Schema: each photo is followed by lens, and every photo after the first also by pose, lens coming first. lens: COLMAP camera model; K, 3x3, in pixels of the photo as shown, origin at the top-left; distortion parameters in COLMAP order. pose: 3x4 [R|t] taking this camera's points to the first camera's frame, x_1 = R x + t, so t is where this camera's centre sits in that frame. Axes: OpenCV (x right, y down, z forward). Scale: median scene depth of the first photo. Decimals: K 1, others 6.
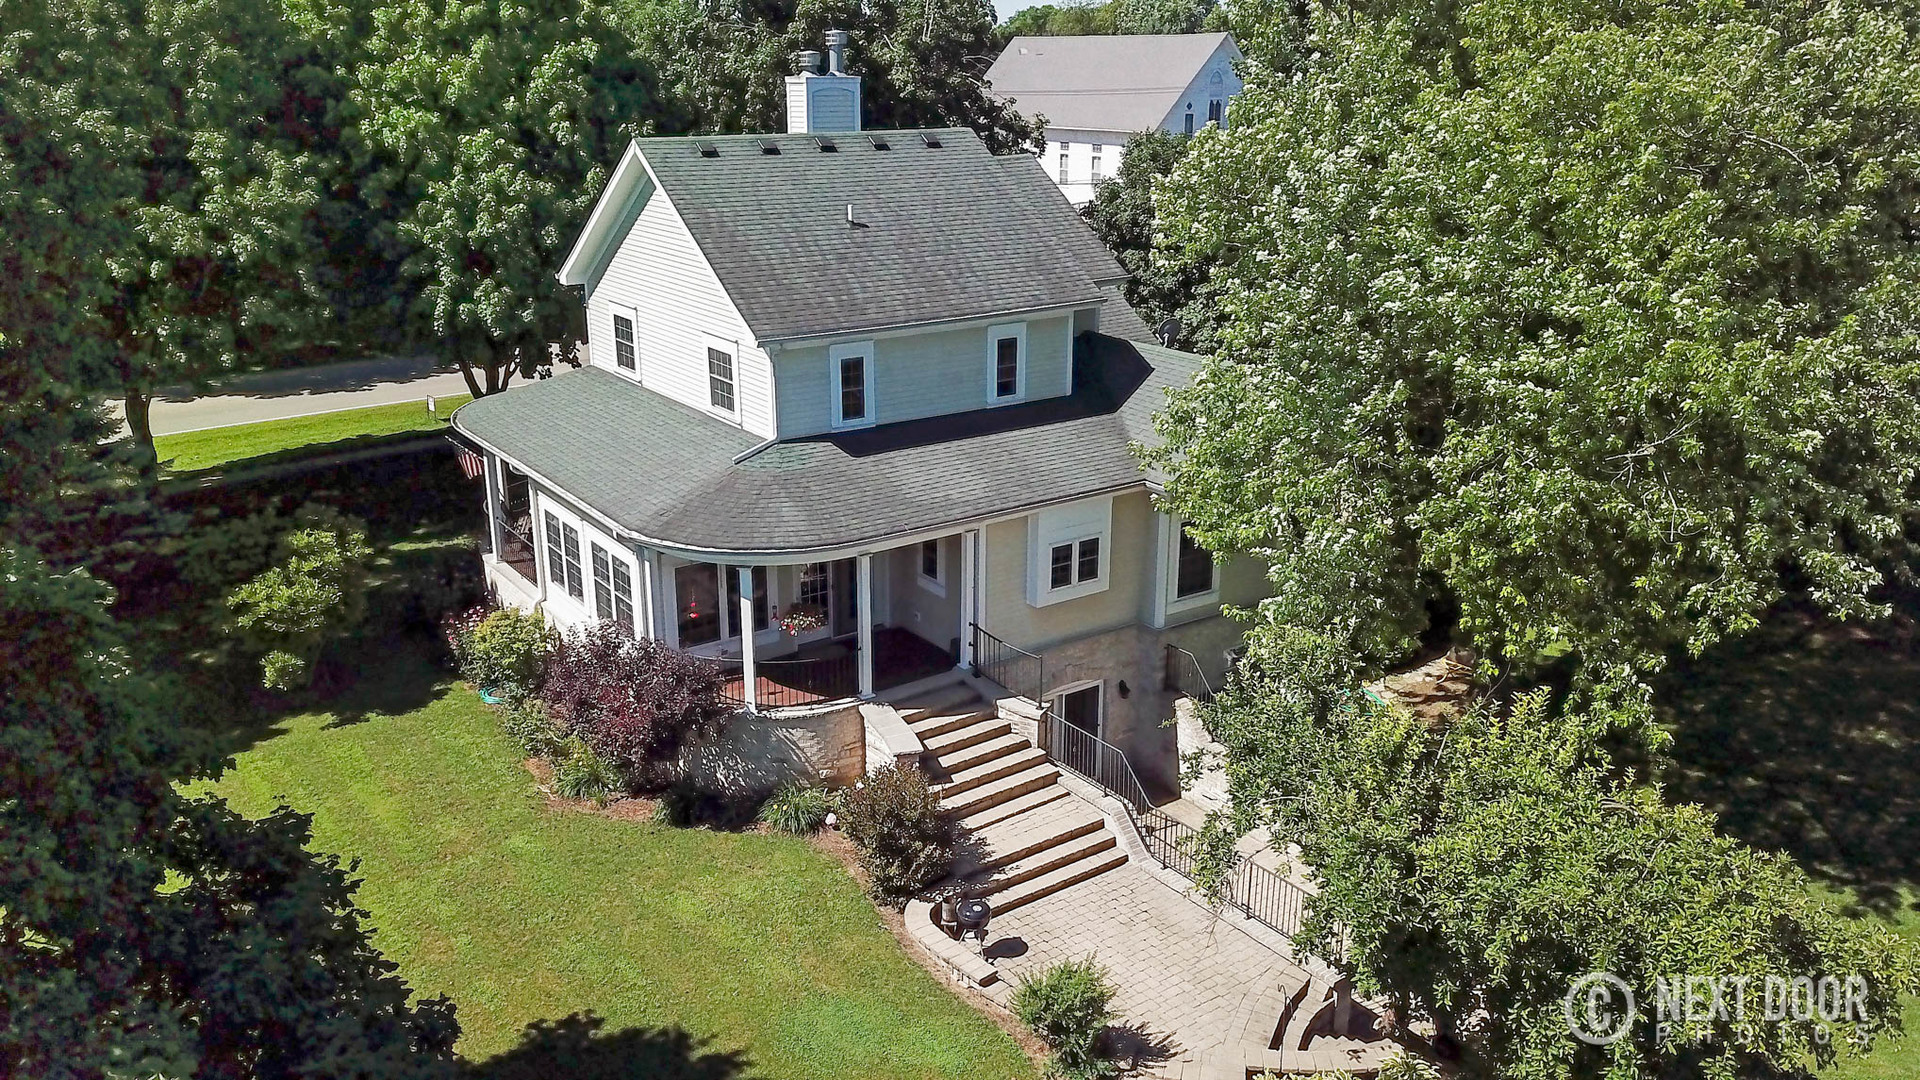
lens RADIAL K [[1470.0, 0, 960.0], [0, 1470.0, 540.0], [0, 0, 1]] dist [0.078315, 0.000790]
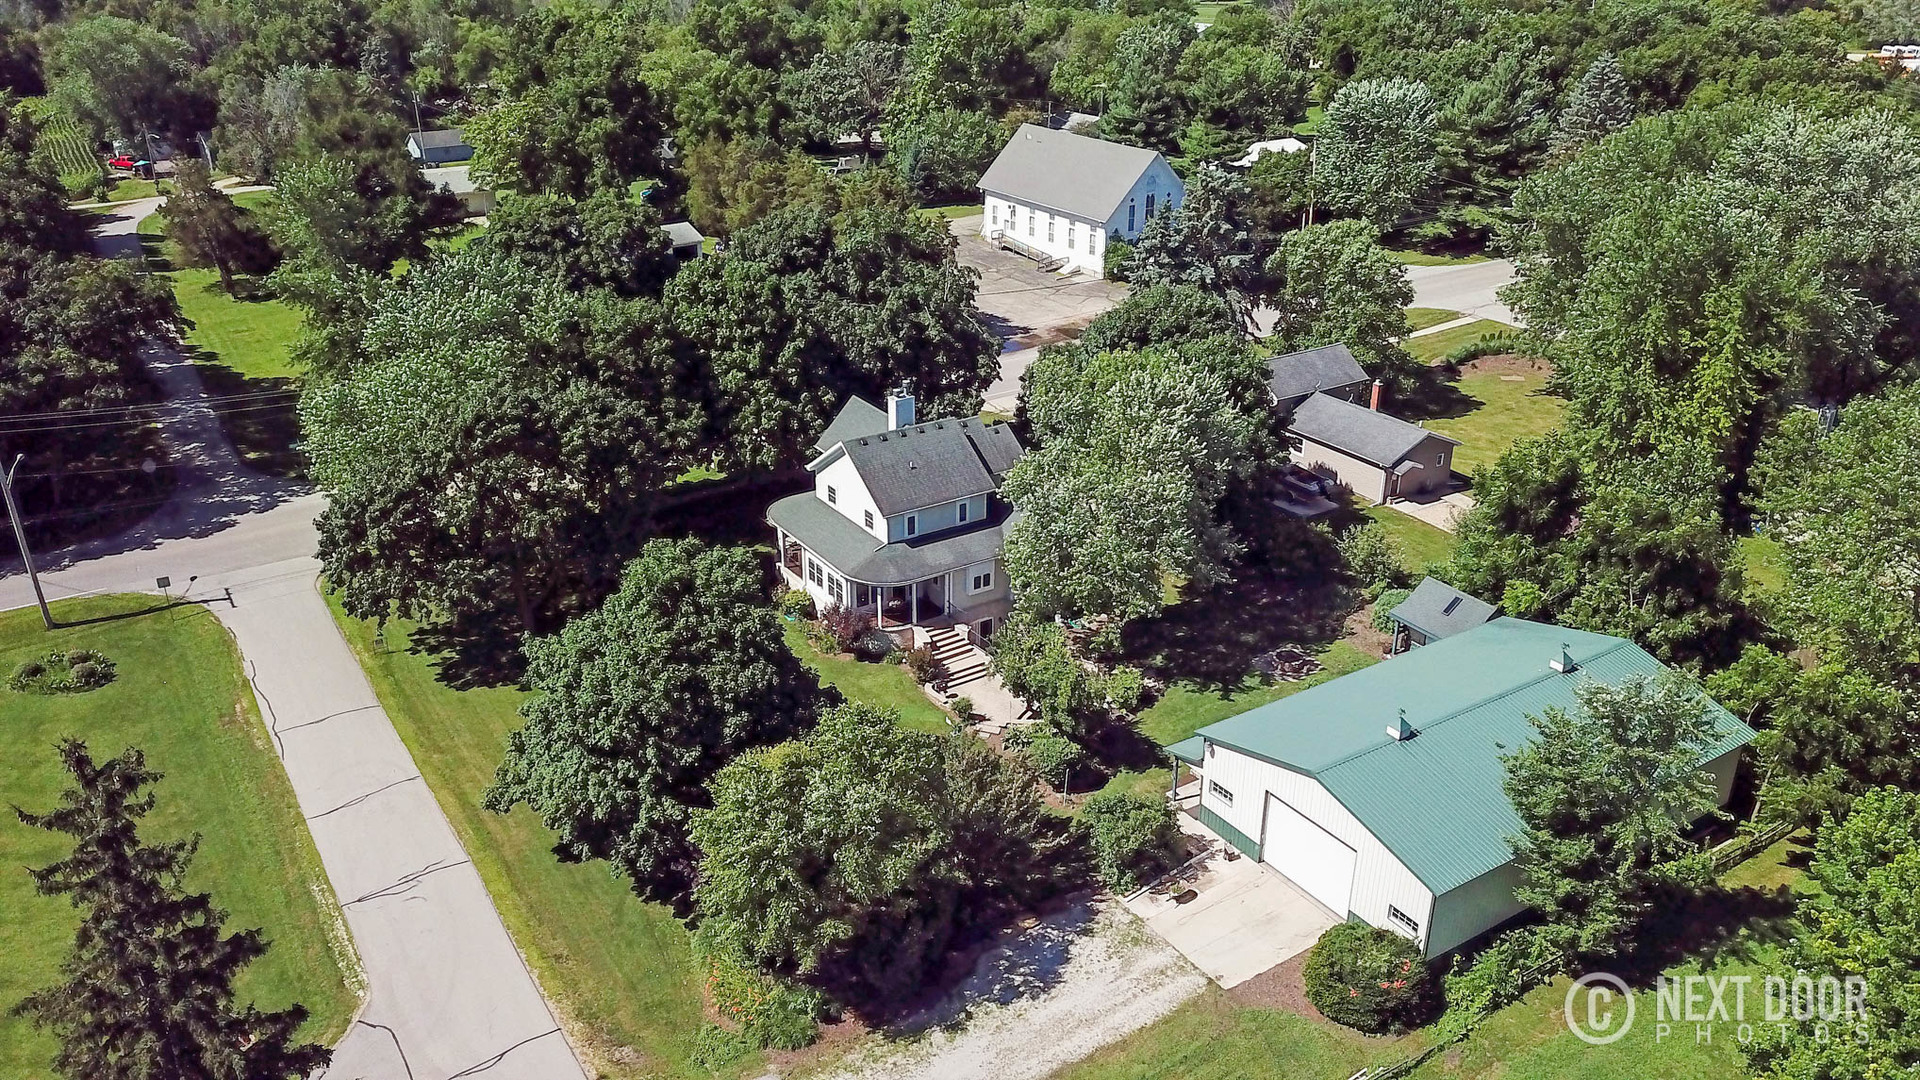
lens RADIAL K [[1470.0, 0, 960.0], [0, 1470.0, 540.0], [0, 0, 1]] dist [0.078315, 0.000790]
pose [[0.999301, 0.014156, -0.034599, 0.140280], [-0.010525, 0.994632, 0.102941, -0.397243], [0.035870, -0.102505, 0.994086, -2.122622]]
